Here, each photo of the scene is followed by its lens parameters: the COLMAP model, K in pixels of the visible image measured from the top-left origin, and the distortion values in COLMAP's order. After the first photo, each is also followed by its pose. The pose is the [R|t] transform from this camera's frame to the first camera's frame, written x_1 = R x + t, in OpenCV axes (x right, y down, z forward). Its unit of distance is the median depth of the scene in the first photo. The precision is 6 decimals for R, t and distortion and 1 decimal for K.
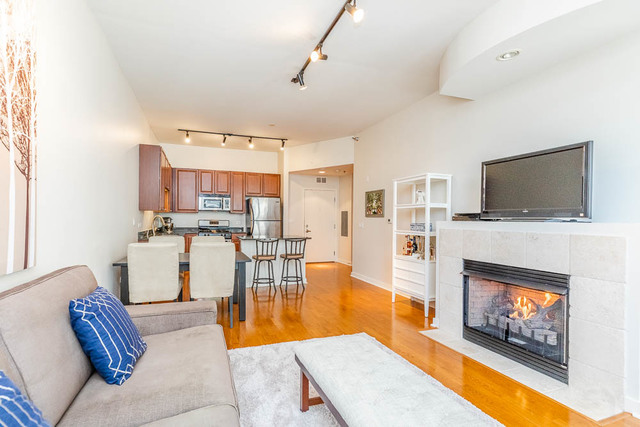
lens RADIAL K [[289.2, 0, 293.7], [0, 289.2, 220.8], [0, 0, 1]] dist [0.010703, -0.002525]
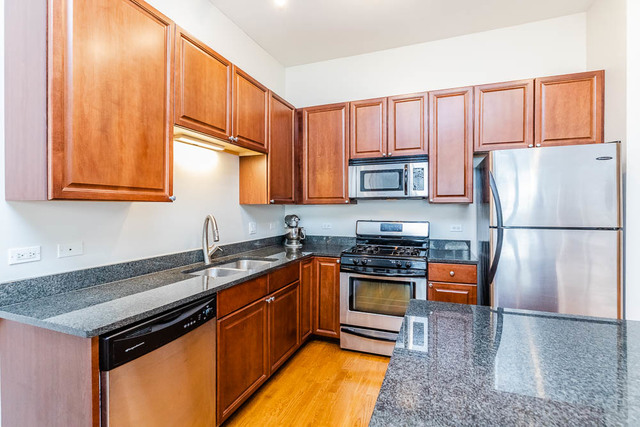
lens RADIAL K [[303.2, 0, 321.6], [0, 303.2, 209.7], [0, 0, 1]] dist [-0.003302, 0.000088]
pose [[0.783727, -0.008790, -0.621043, -0.119511], [0.004444, 0.999954, -0.008546, -0.022391], [0.621089, 0.003938, 0.783730, 0.860430]]
